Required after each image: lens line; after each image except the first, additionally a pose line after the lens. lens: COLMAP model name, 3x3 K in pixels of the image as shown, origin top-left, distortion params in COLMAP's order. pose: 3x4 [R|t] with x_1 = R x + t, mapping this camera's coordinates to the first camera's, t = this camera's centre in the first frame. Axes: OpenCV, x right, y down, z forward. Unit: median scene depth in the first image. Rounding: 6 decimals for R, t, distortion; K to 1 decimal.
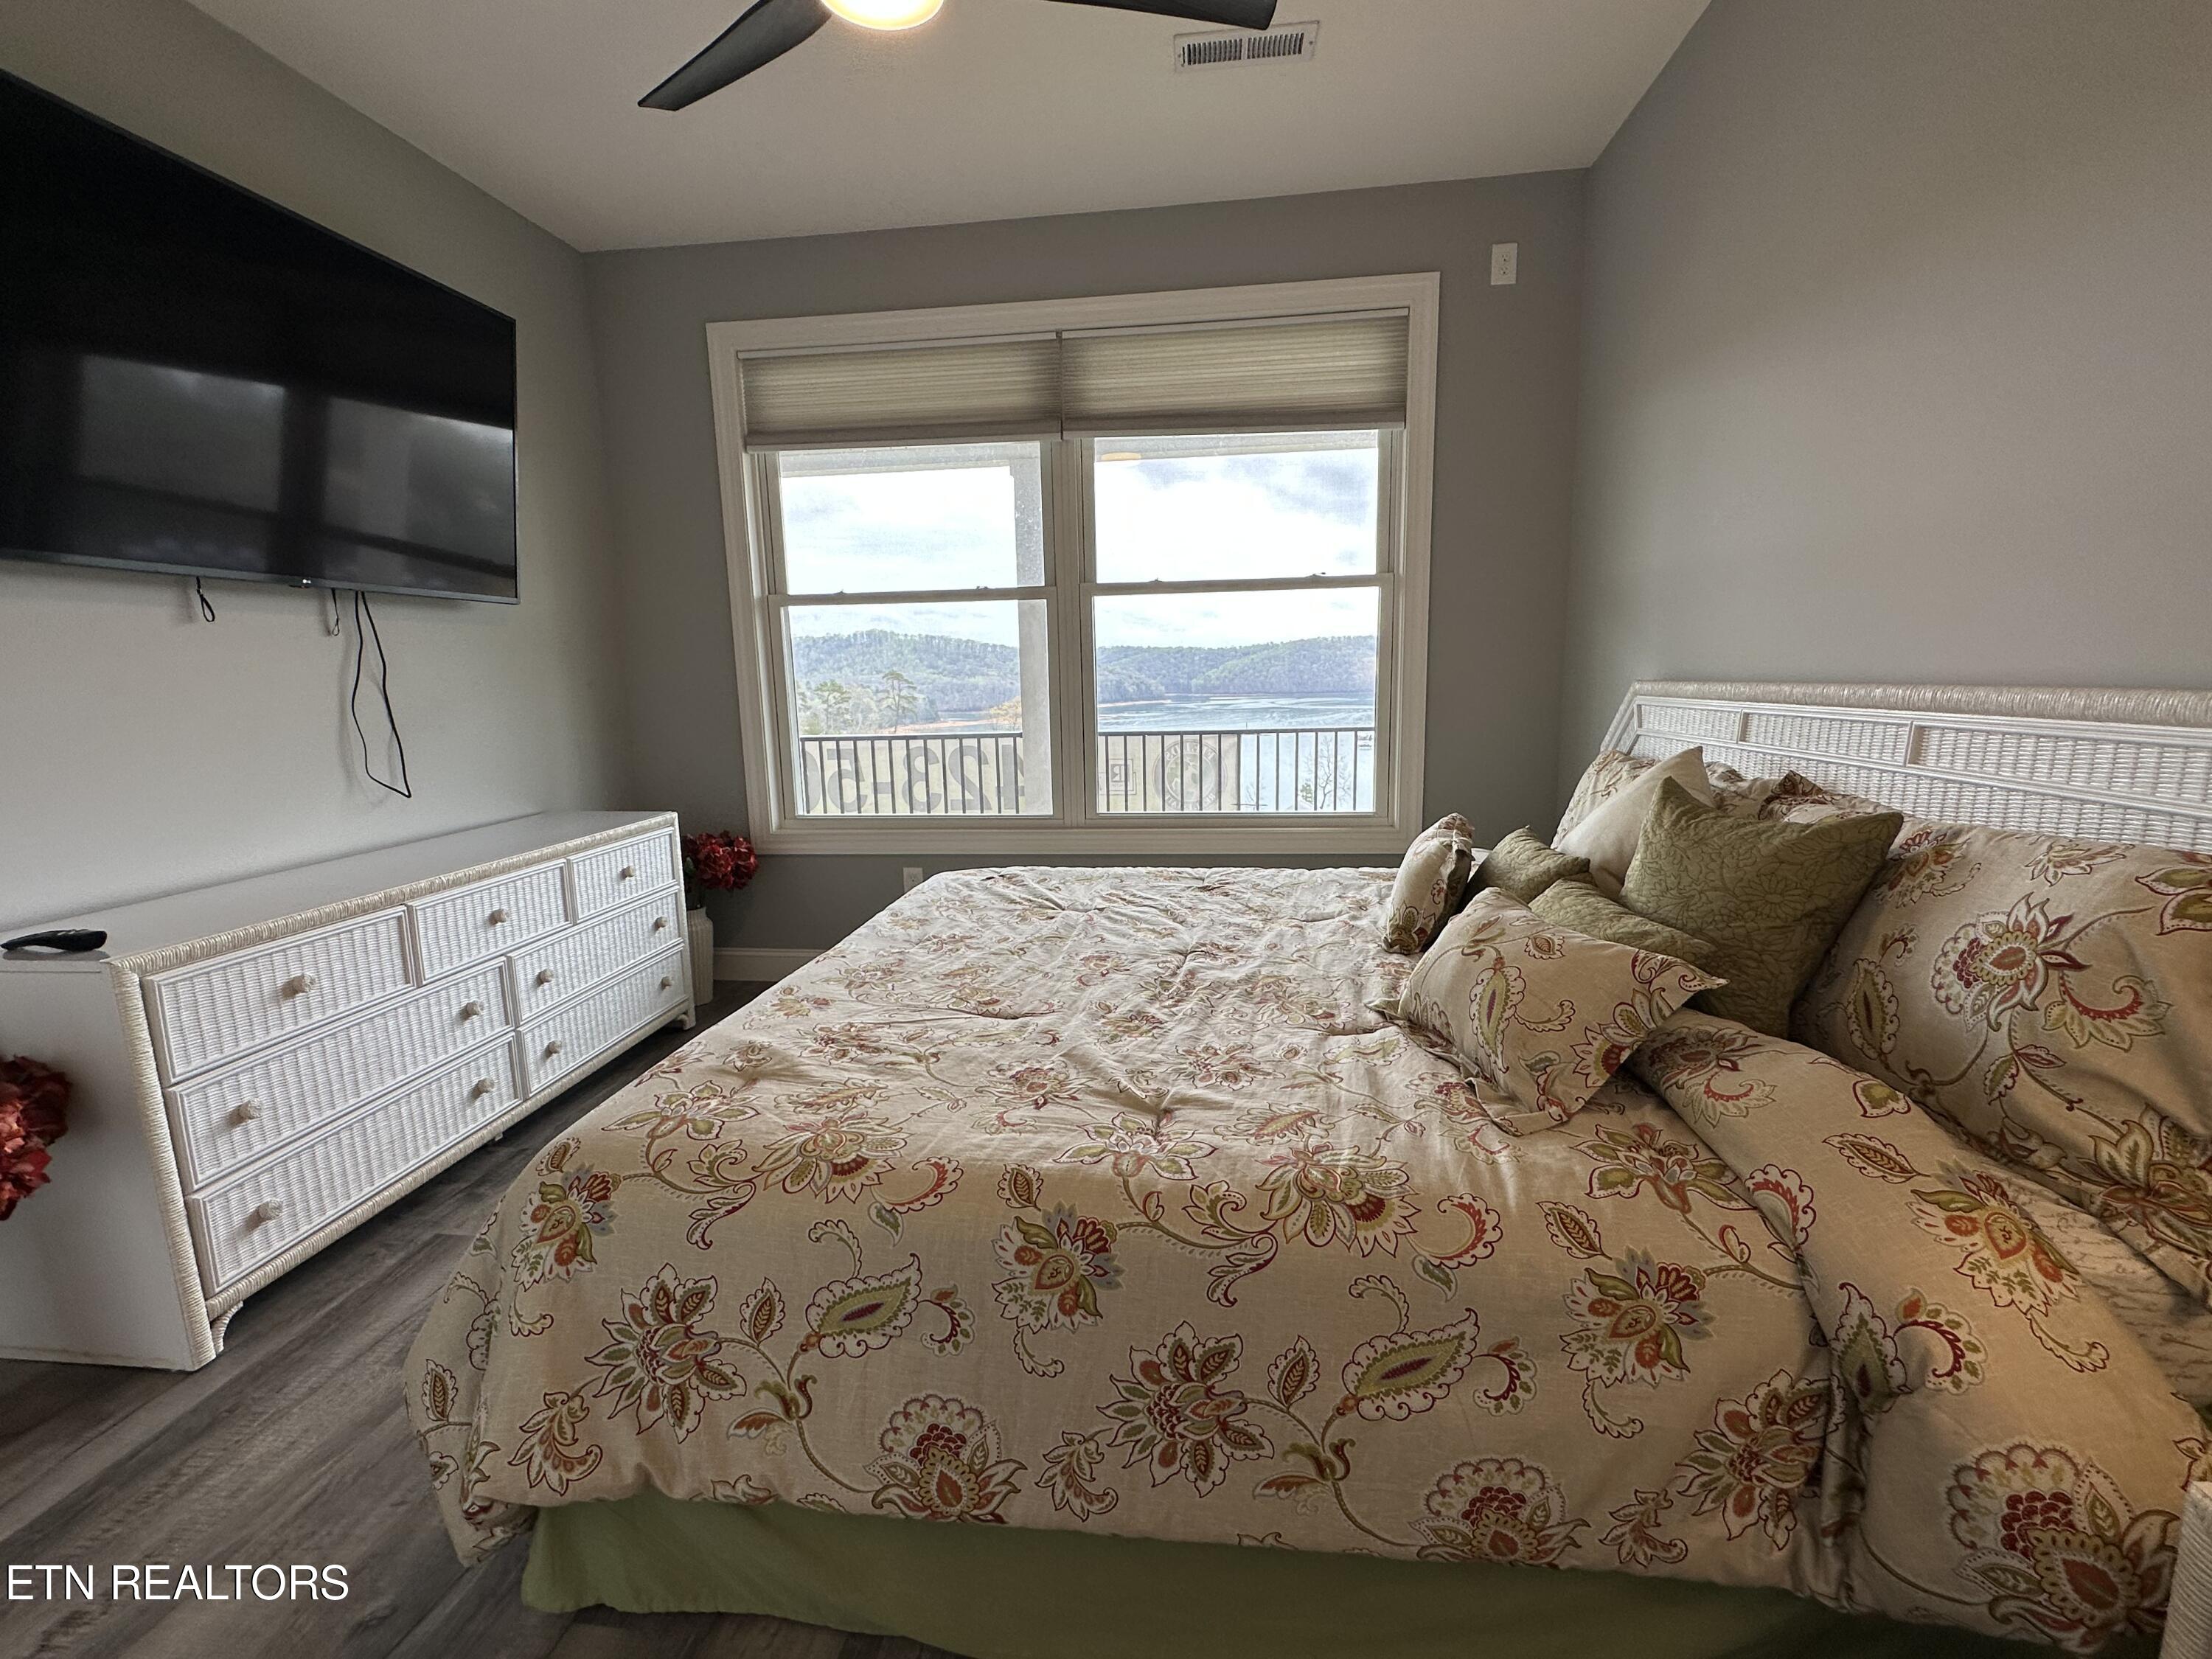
lens RADIAL K [[967.3, 0, 1109.9], [0, 967.3, 838.6], [0, 0, 1]] dist [-0.006817, 0.000282]
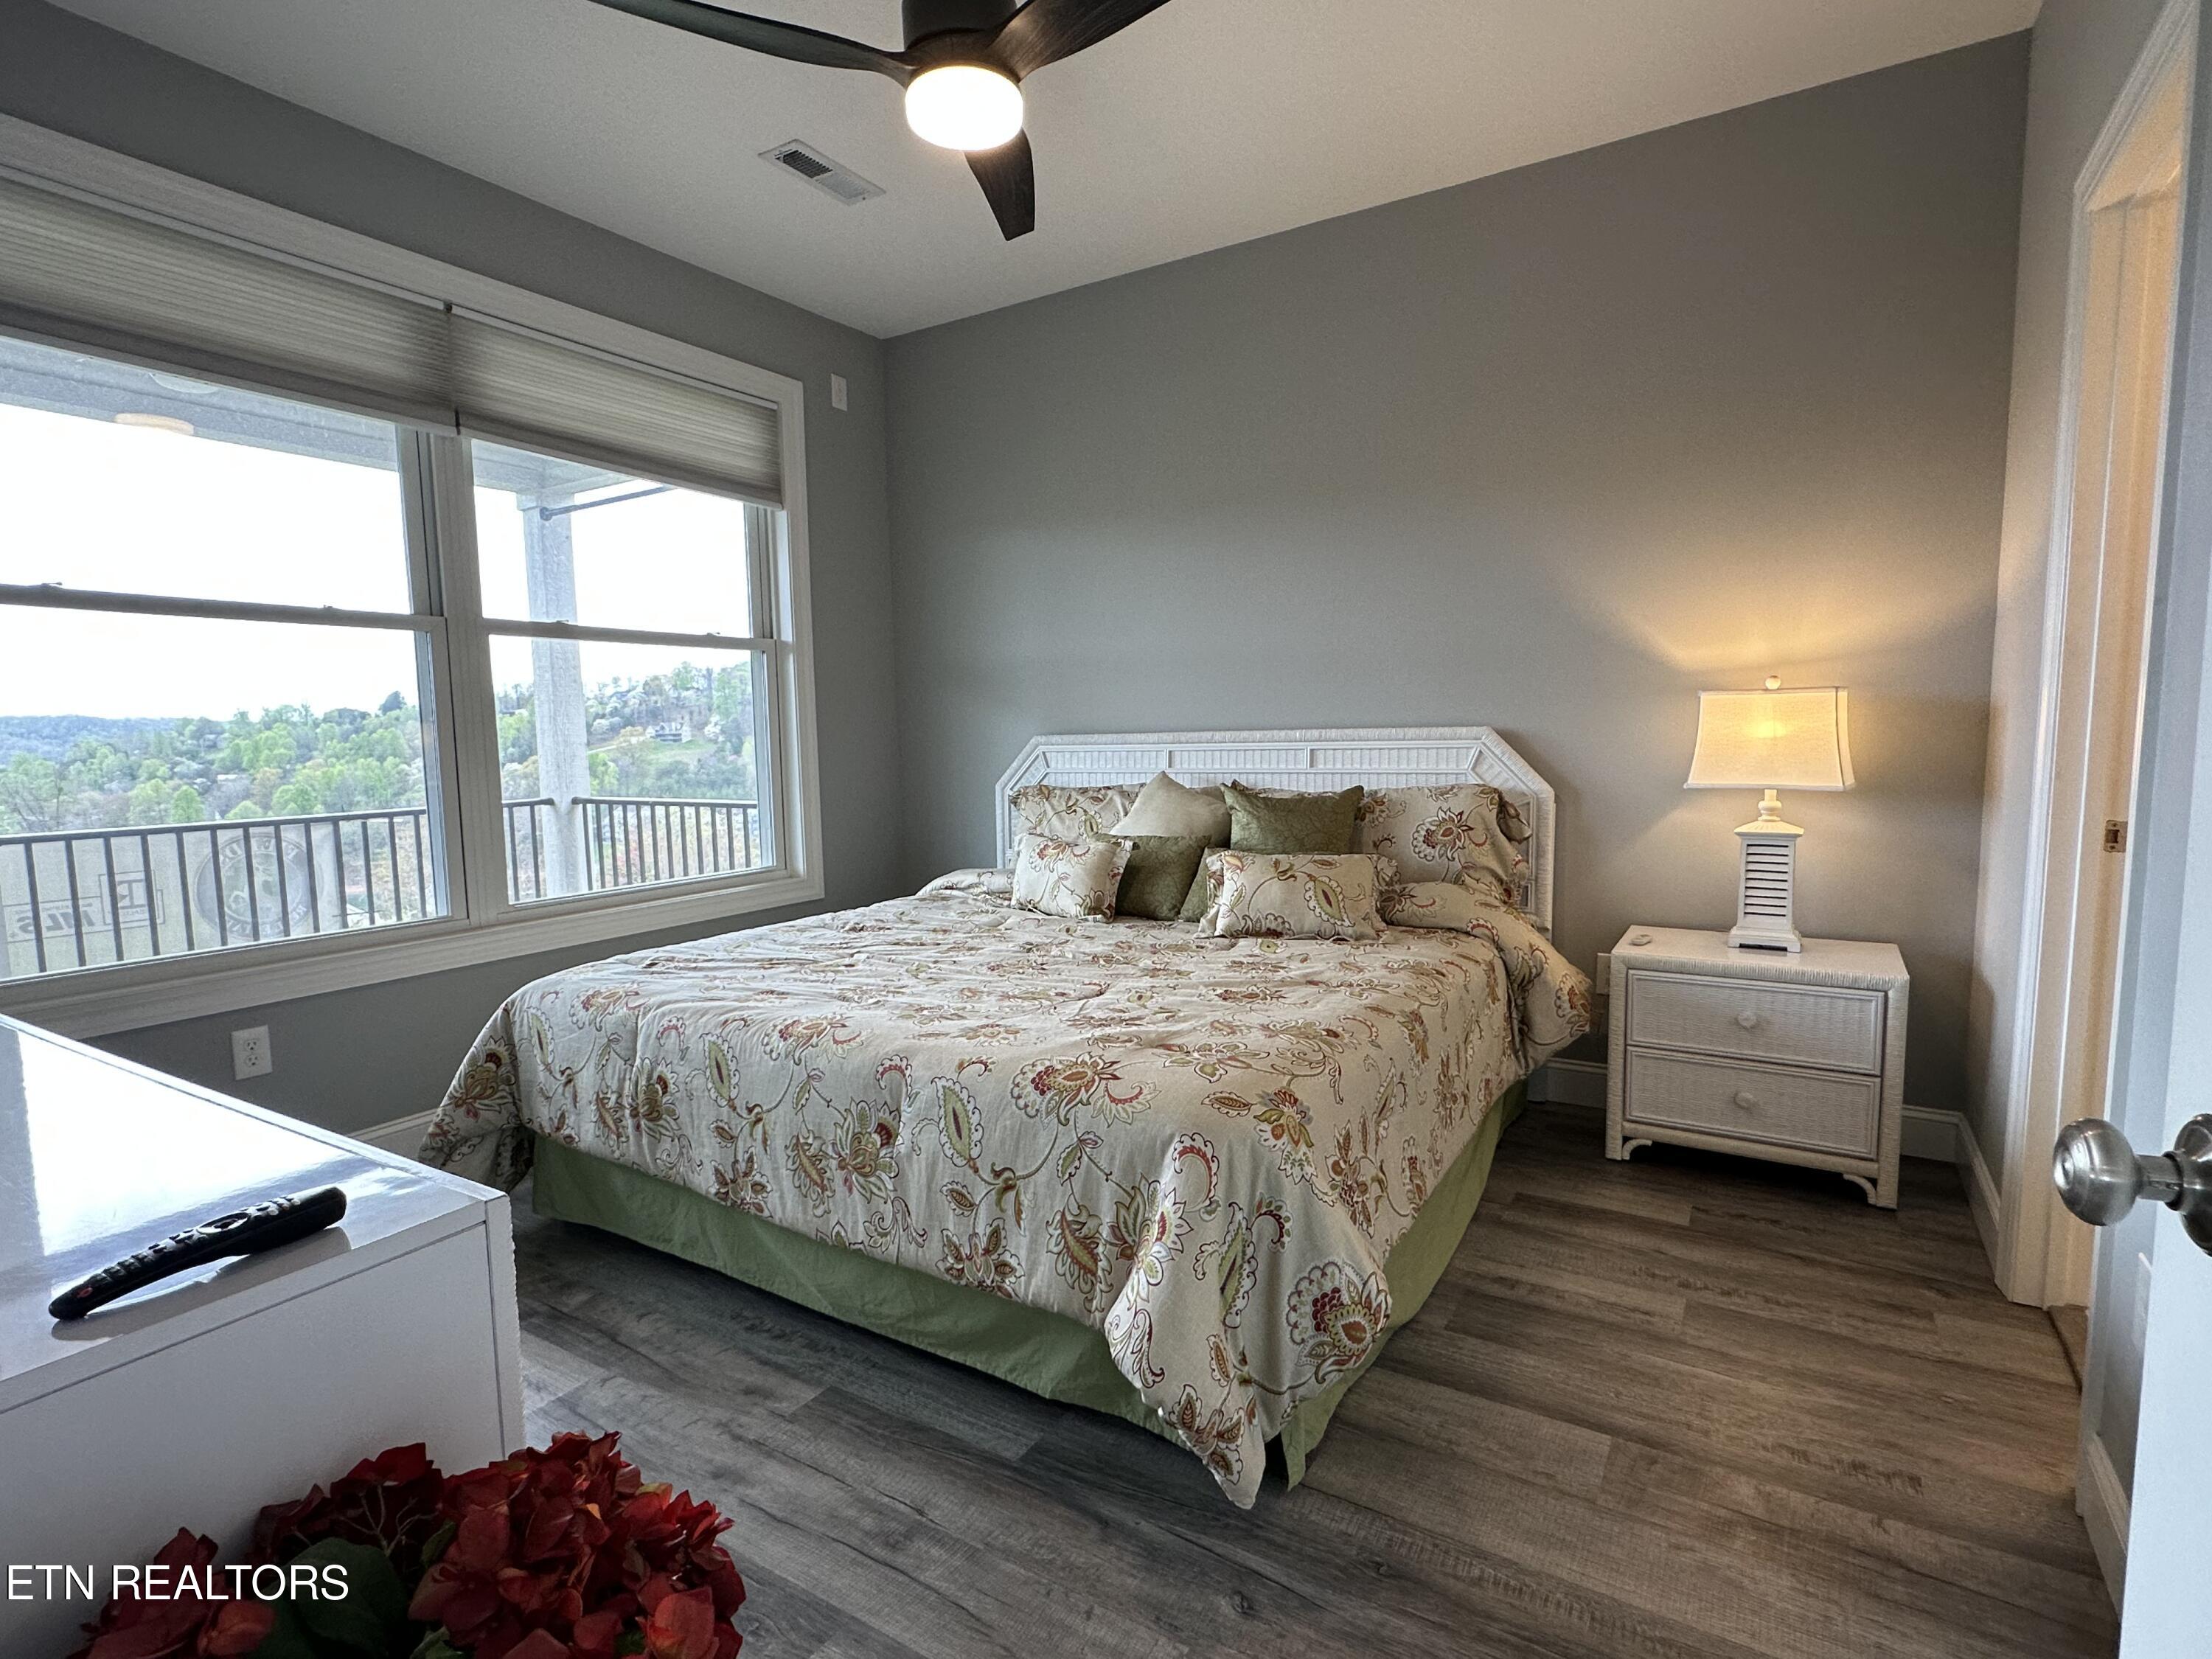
lens RADIAL K [[1092.3, 0, 1104.6], [0, 1092.3, 829.0], [0, 0, 1]] dist [0.011096, 0.000472]
pose [[0.425491, -0.070840, 0.902186, -0.670265], [0.161470, 0.986877, 0.001337, -0.010466], [-0.890441, 0.145108, 0.431346, 0.188204]]
